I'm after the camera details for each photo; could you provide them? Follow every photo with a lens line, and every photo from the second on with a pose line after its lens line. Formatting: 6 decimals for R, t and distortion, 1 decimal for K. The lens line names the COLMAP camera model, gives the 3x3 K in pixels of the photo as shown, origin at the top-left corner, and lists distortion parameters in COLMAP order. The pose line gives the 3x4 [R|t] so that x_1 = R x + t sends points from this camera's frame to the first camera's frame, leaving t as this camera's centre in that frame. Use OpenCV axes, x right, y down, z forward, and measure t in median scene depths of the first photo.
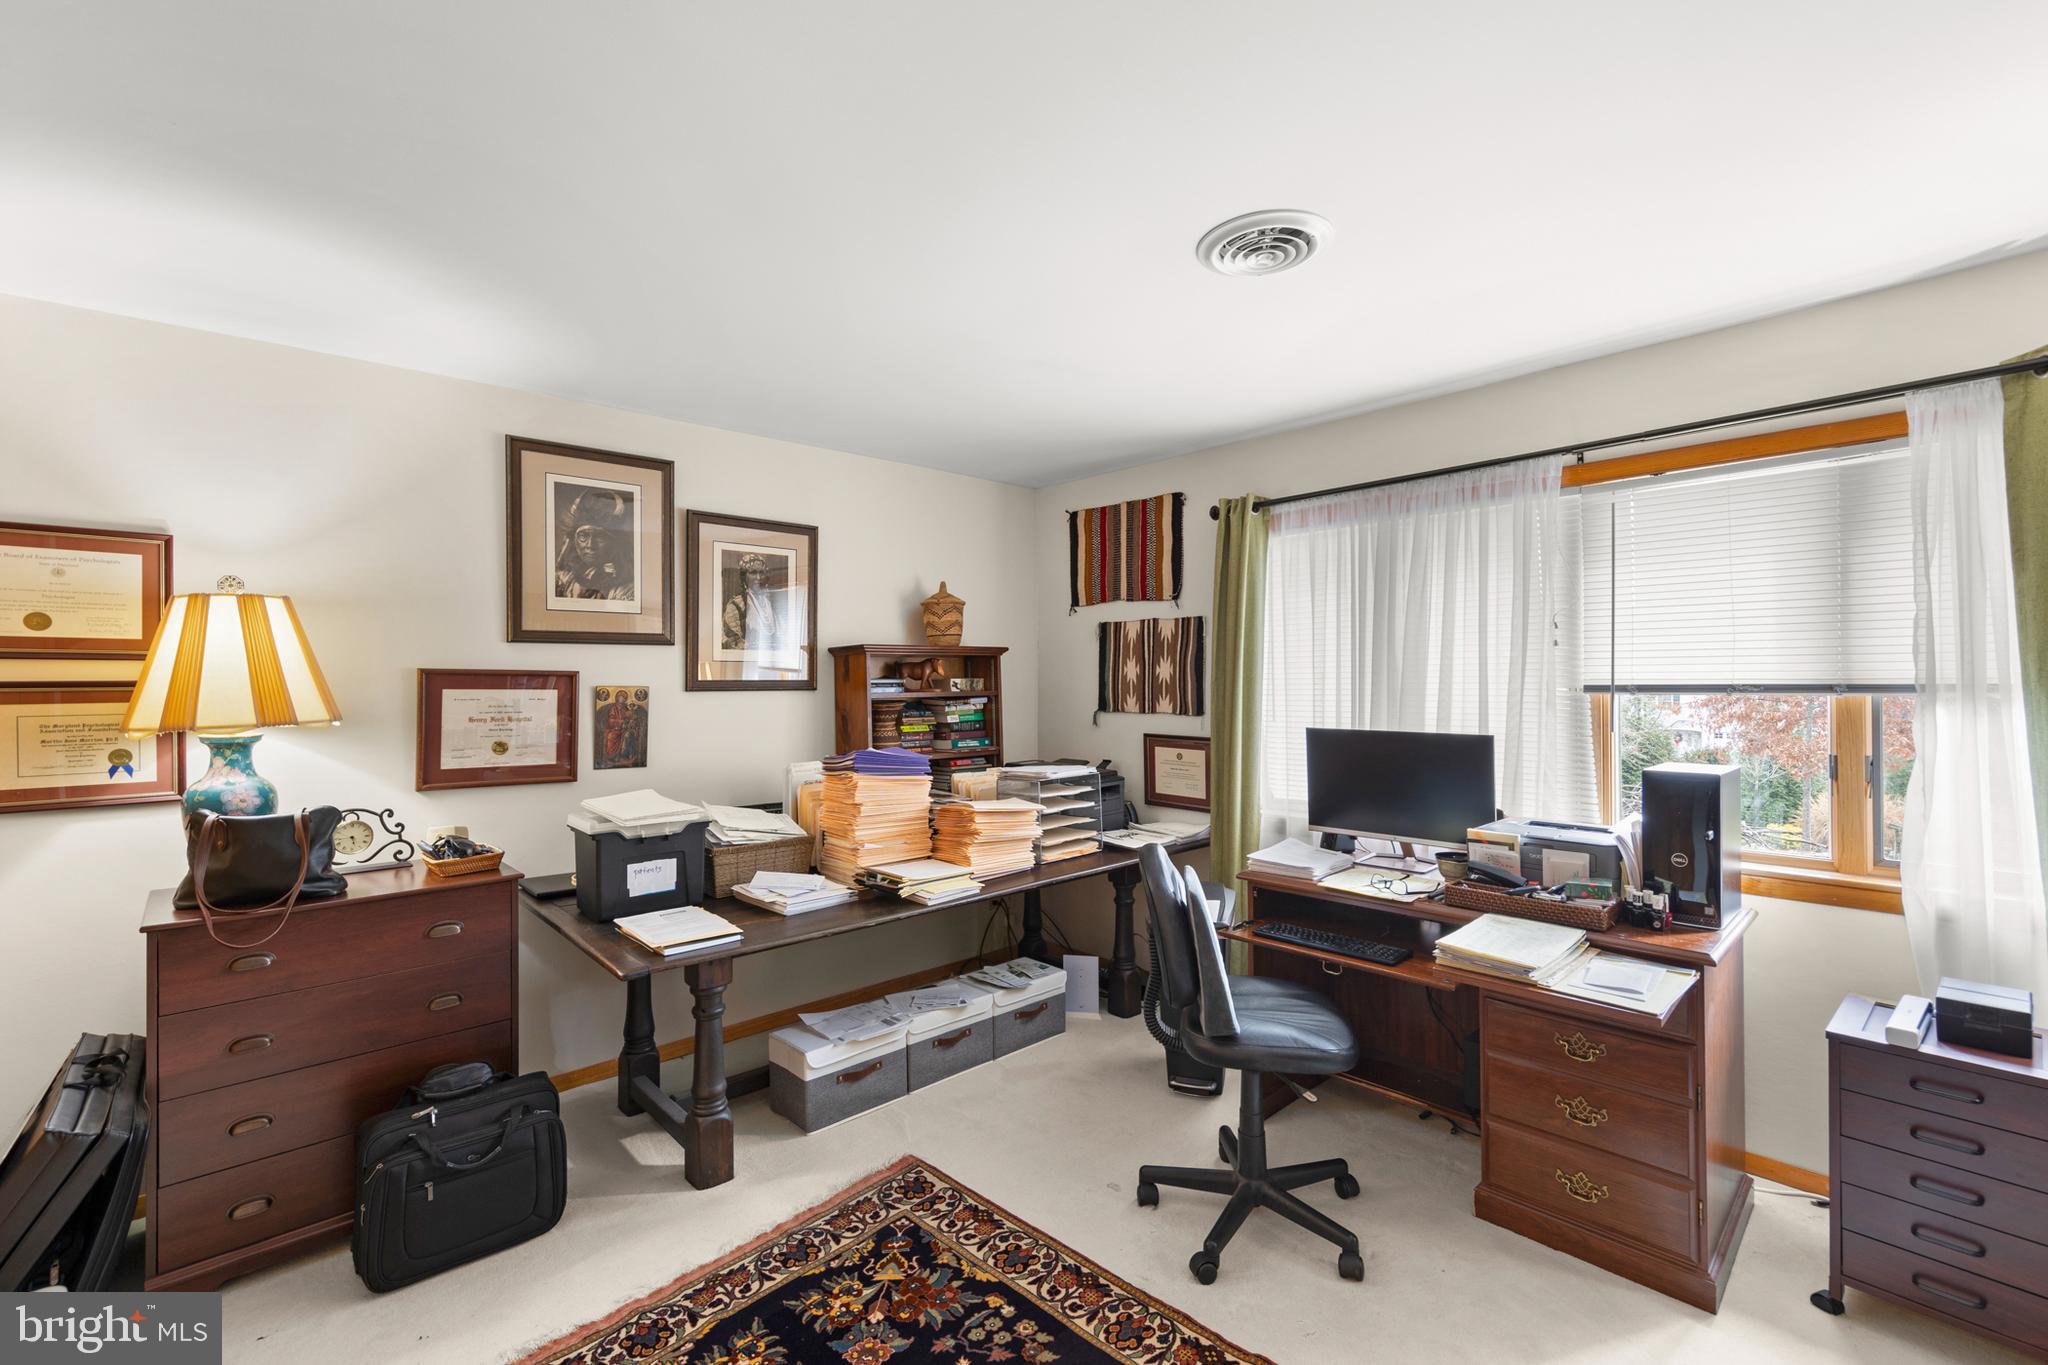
lens RADIAL K [[901.1, 0, 1030.2], [0, 901.1, 675.1], [0, 0, 1]] dist [0.000473, 0.000024]
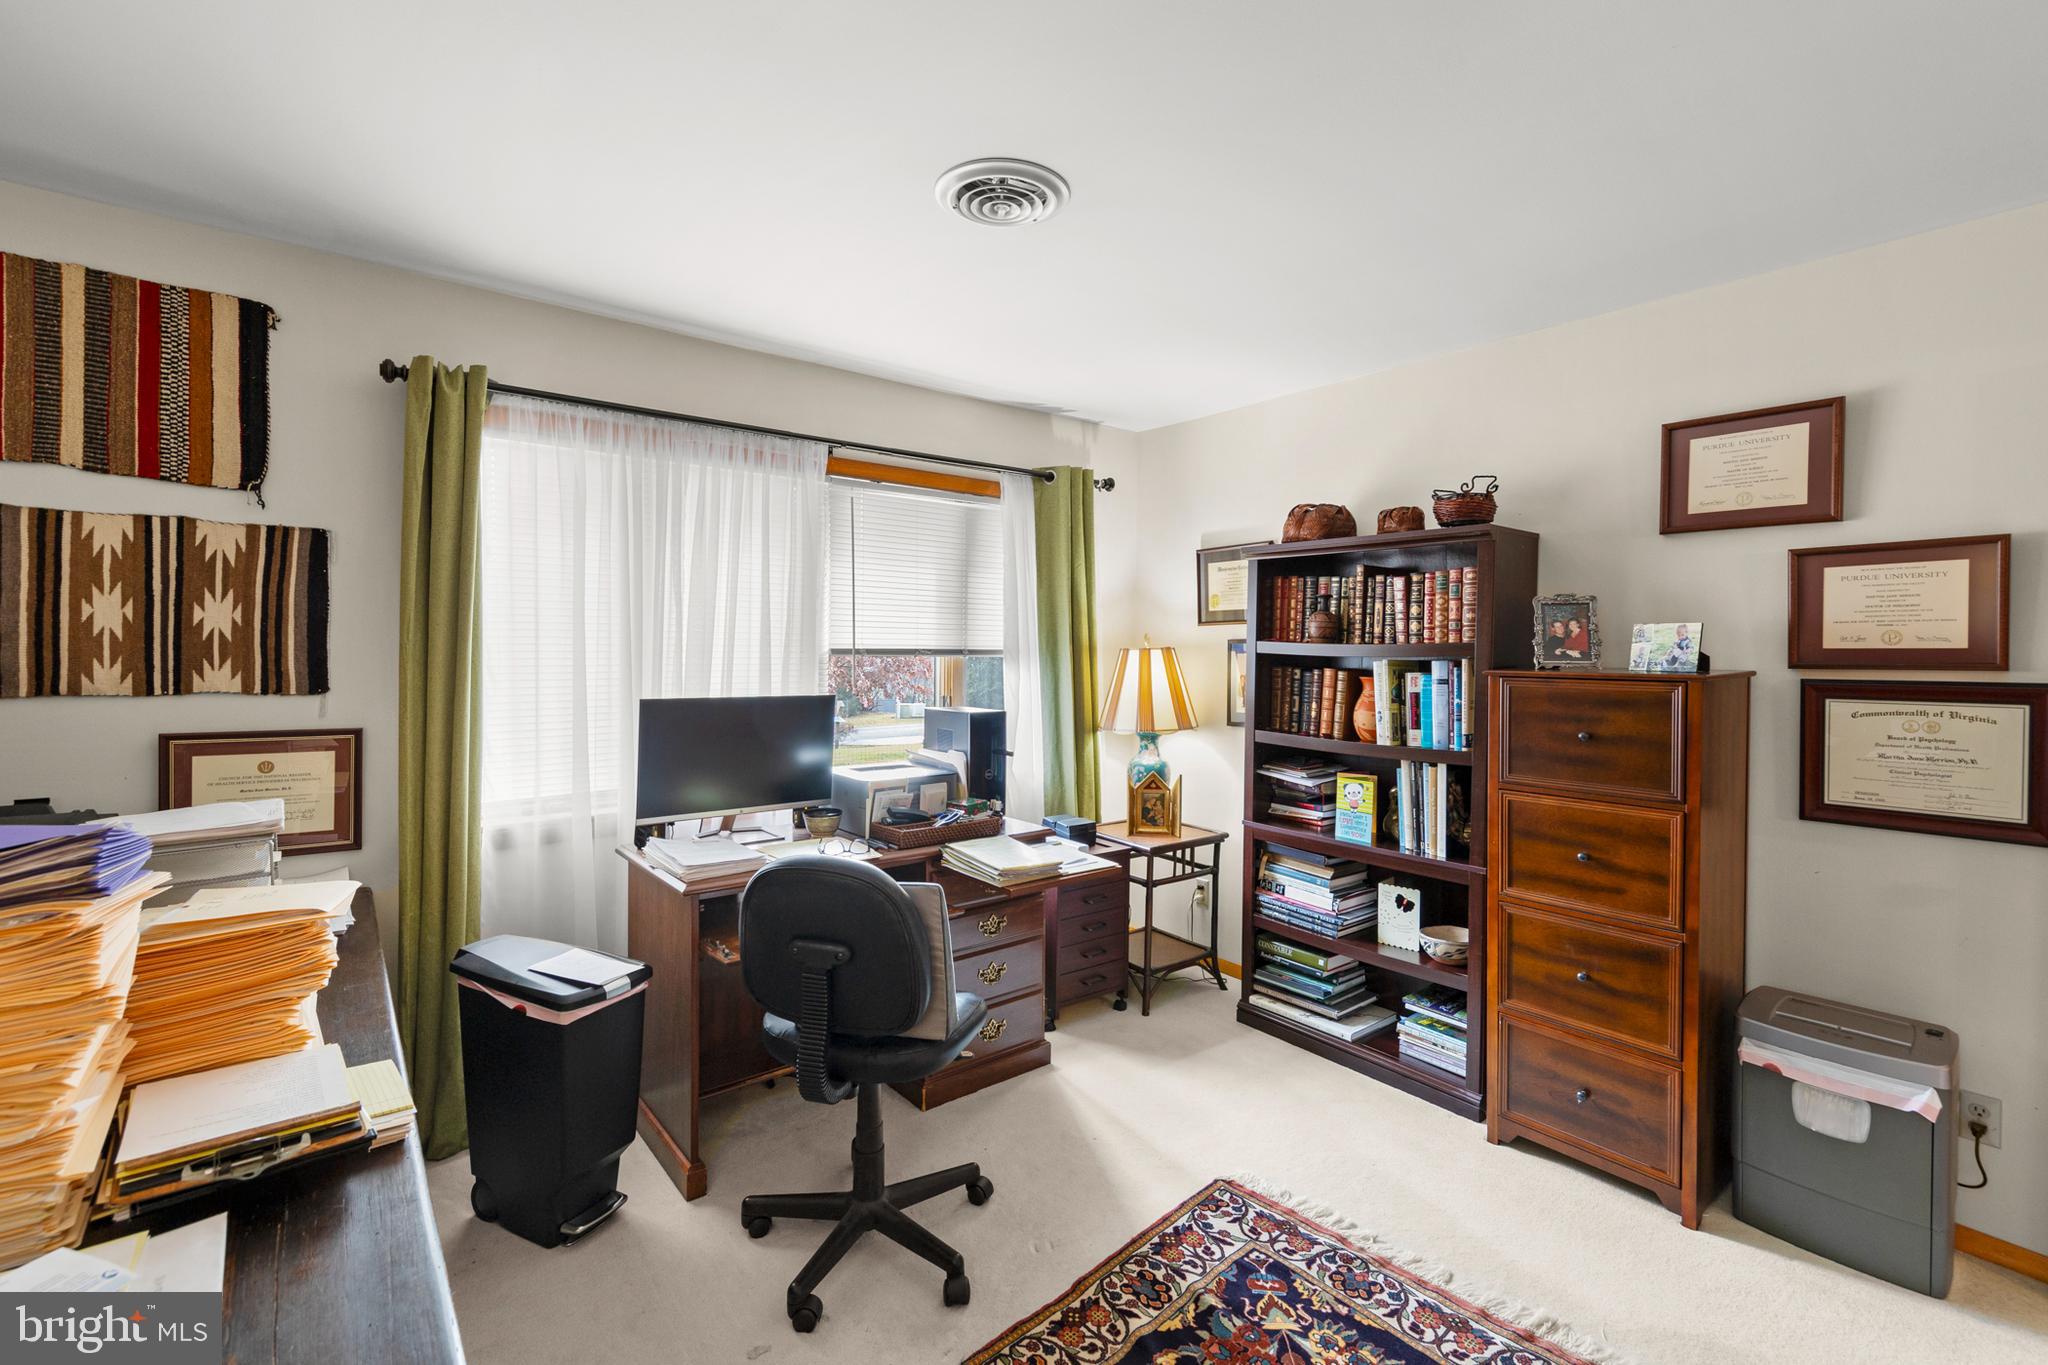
lens RADIAL K [[901.1, 0, 1030.2], [0, 901.1, 675.1], [0, 0, 1]] dist [0.000473, 0.000024]
pose [[0.062662, -0.020992, 0.997814, -0.481244], [-0.017770, 0.999597, 0.022146, 0.013152], [-0.997877, -0.019119, 0.062264, 0.612024]]
